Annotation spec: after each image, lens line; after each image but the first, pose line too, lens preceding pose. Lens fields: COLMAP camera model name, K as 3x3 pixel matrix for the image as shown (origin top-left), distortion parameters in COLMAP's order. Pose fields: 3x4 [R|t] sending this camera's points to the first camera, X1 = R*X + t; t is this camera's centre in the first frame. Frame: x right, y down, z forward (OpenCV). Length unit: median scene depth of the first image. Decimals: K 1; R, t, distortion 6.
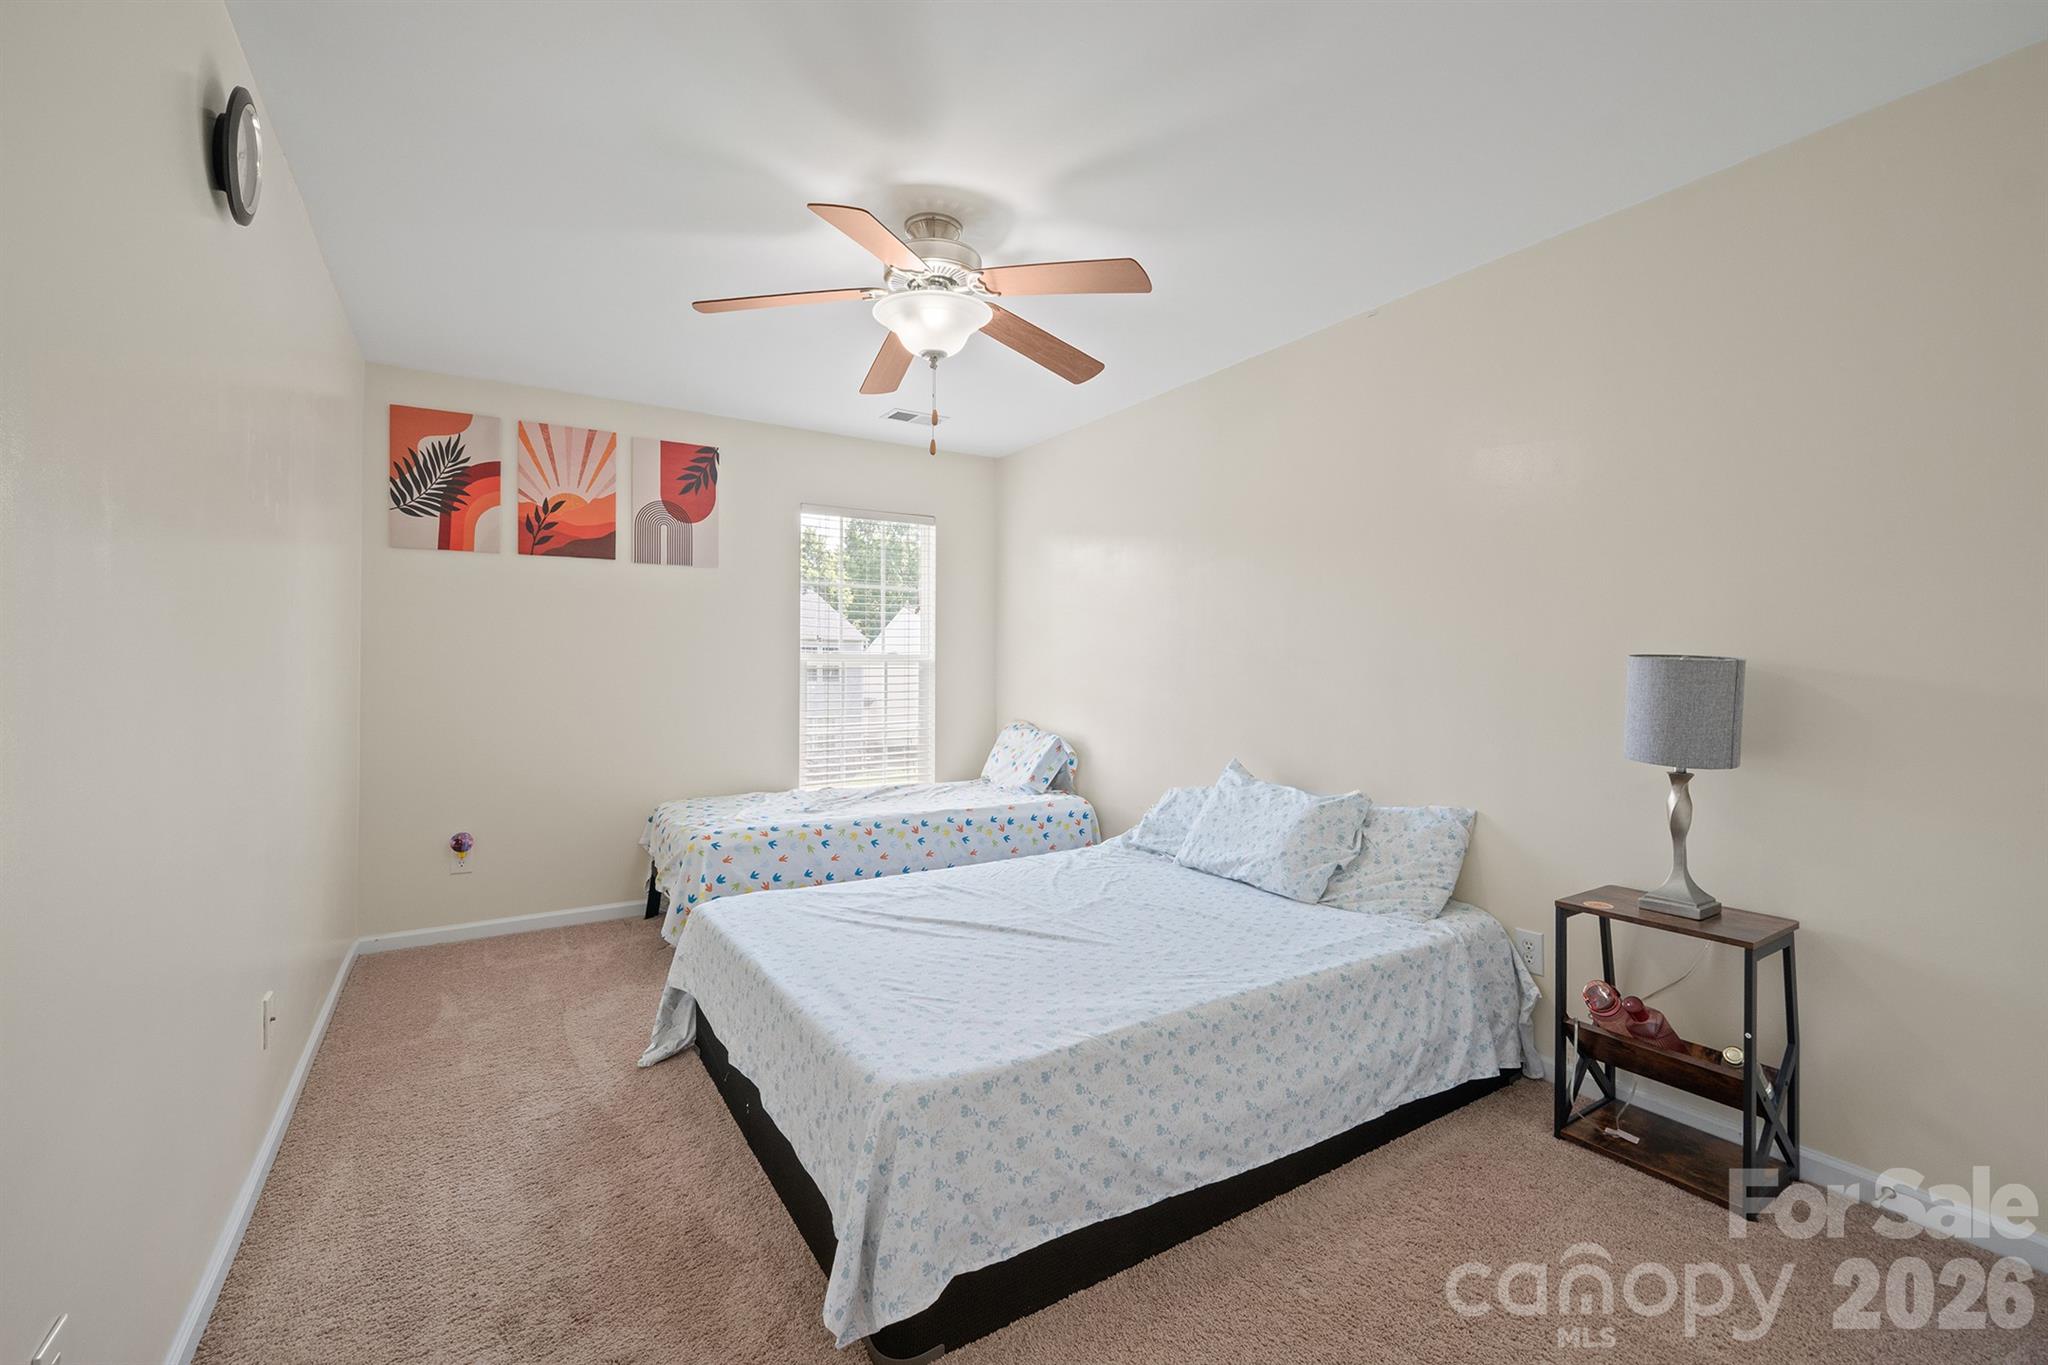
lens RADIAL K [[862.7, 0, 1021.6], [0, 862.7, 672.0], [0, 0, 1]] dist [-0.009172, 0.000833]
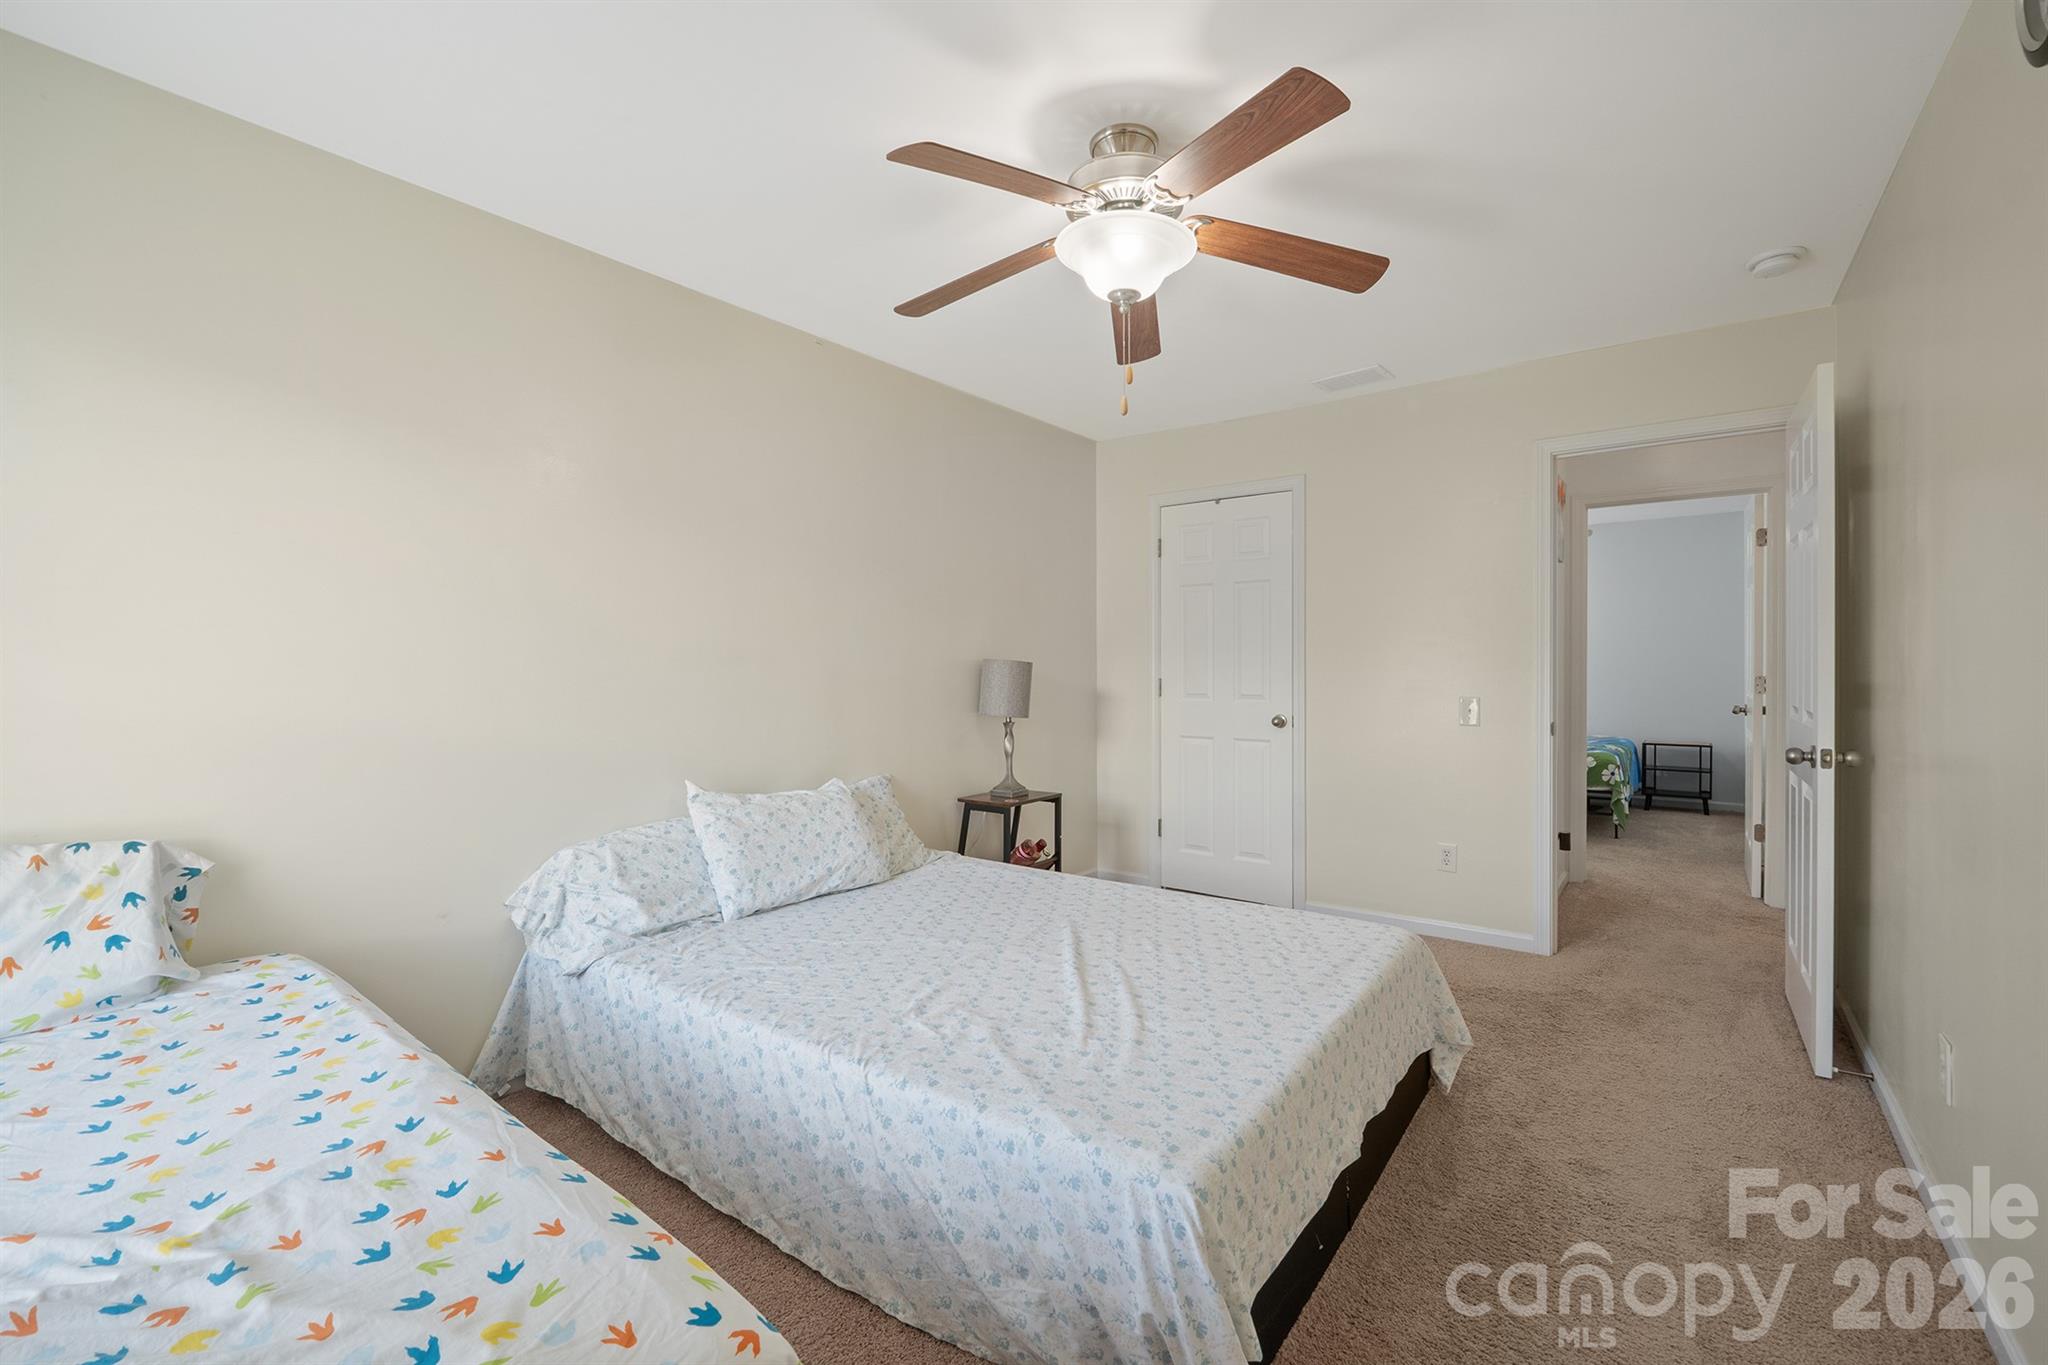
lens RADIAL K [[862.7, 0, 1017.4], [0, 862.7, 667.6], [0, 0, 1]] dist [-0.009172, 0.000833]
pose [[-0.341925, -0.002551, 0.939724, -0.943246], [0.008950, 0.999942, 0.005971, -0.011373], [-0.939685, 0.010452, -0.341882, 1.505324]]
